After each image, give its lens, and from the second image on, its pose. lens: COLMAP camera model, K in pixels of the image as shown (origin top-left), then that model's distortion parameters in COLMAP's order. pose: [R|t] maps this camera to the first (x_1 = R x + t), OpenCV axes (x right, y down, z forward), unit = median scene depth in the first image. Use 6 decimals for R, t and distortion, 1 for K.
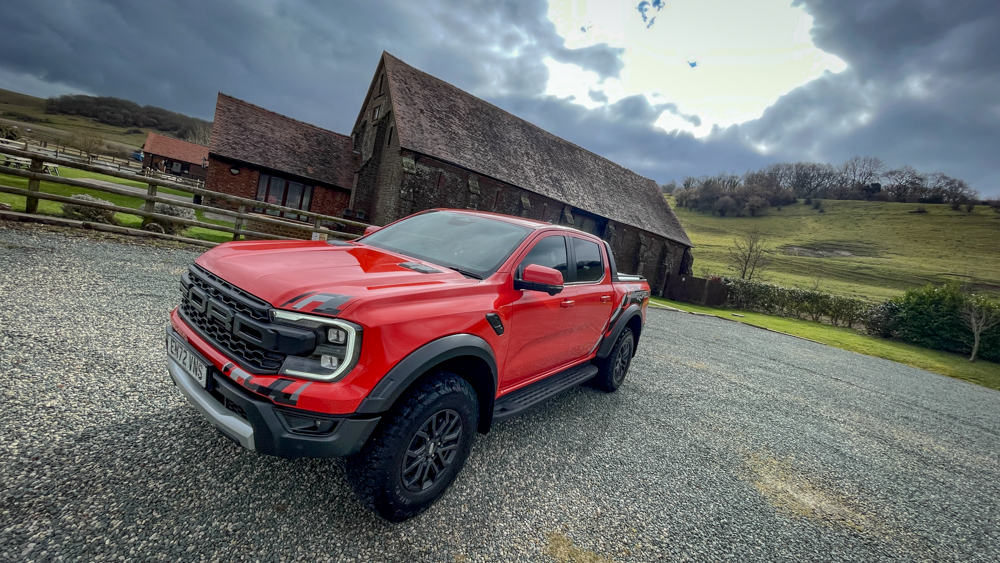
lens RADIAL K [[403.0, 0, 495.8], [0, 403.0, 281.2], [0, 0, 1]] dist [-0.004516, -0.000084]
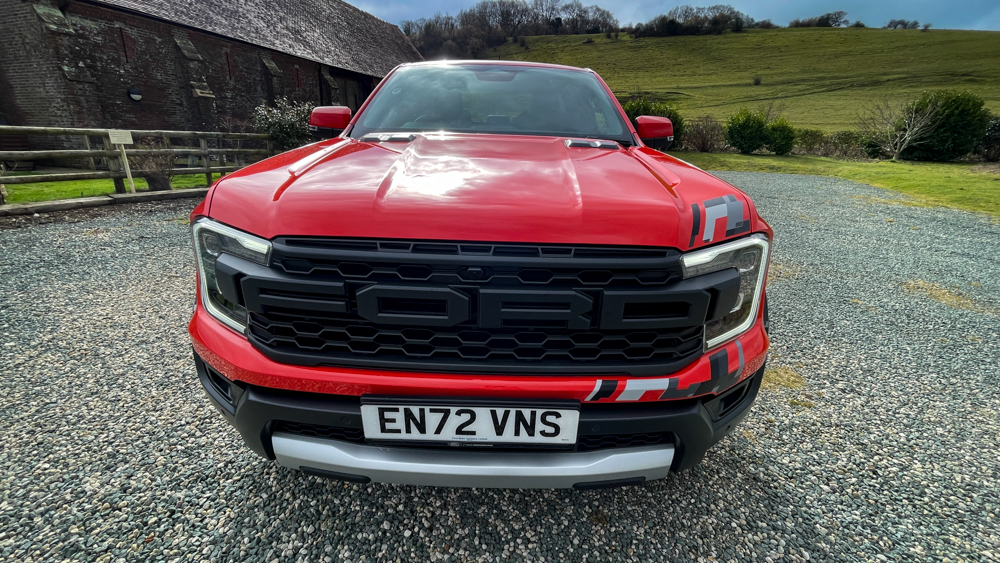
lens RADIAL K [[403.0, 0, 497.7], [0, 403.0, 279.9], [0, 0, 1]] dist [-0.004516, -0.000084]
pose [[0.804975, -0.359845, 0.471726, -0.515450], [0.198095, 0.912461, 0.358012, -0.072180], [-0.559261, -0.194745, 0.805792, 0.355719]]
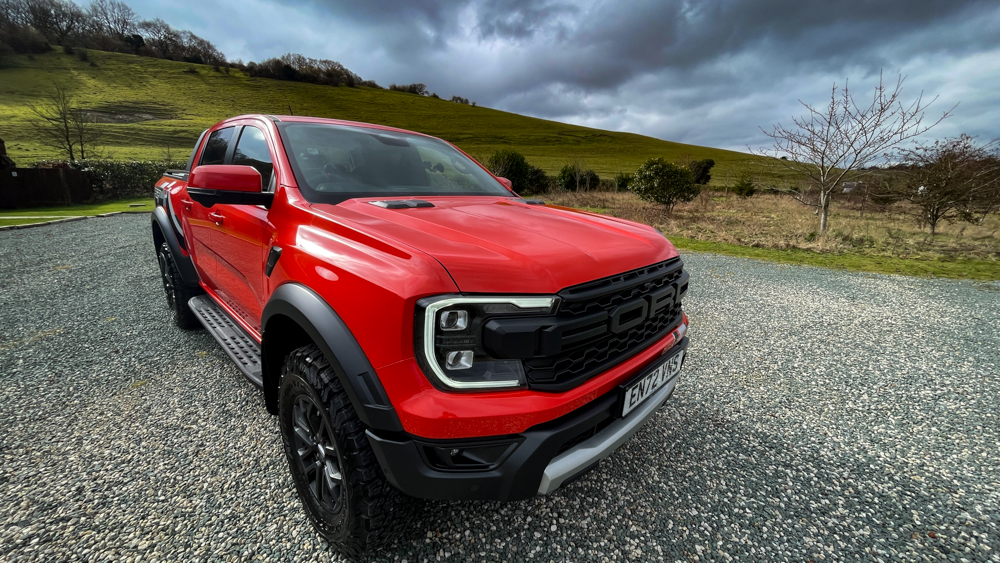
lens RADIAL K [[403.0, 0, 504.2], [0, 403.0, 284.9], [0, 0, 1]] dist [-0.004516, -0.000084]
pose [[0.133504, -0.424303, 0.895625, -0.812710], [0.110570, 0.904449, 0.412002, -0.183877], [-0.984861, 0.044025, 0.167663, 0.654938]]
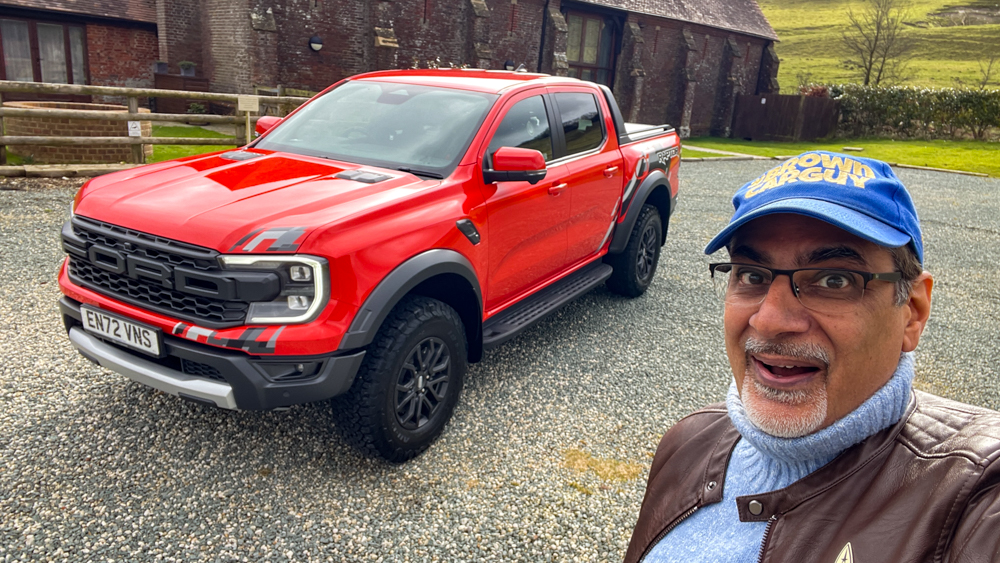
lens RADIAL K [[707.5, 0, 511.0], [0, 707.5, 299.9], [0, 0, 1]] dist [0.031091, -0.009546]
pose [[0.985217, -0.162277, 0.054900, -0.012548], [0.146757, 0.964808, 0.218192, -0.043106], [-0.088375, -0.206909, 0.974361, -0.306624]]
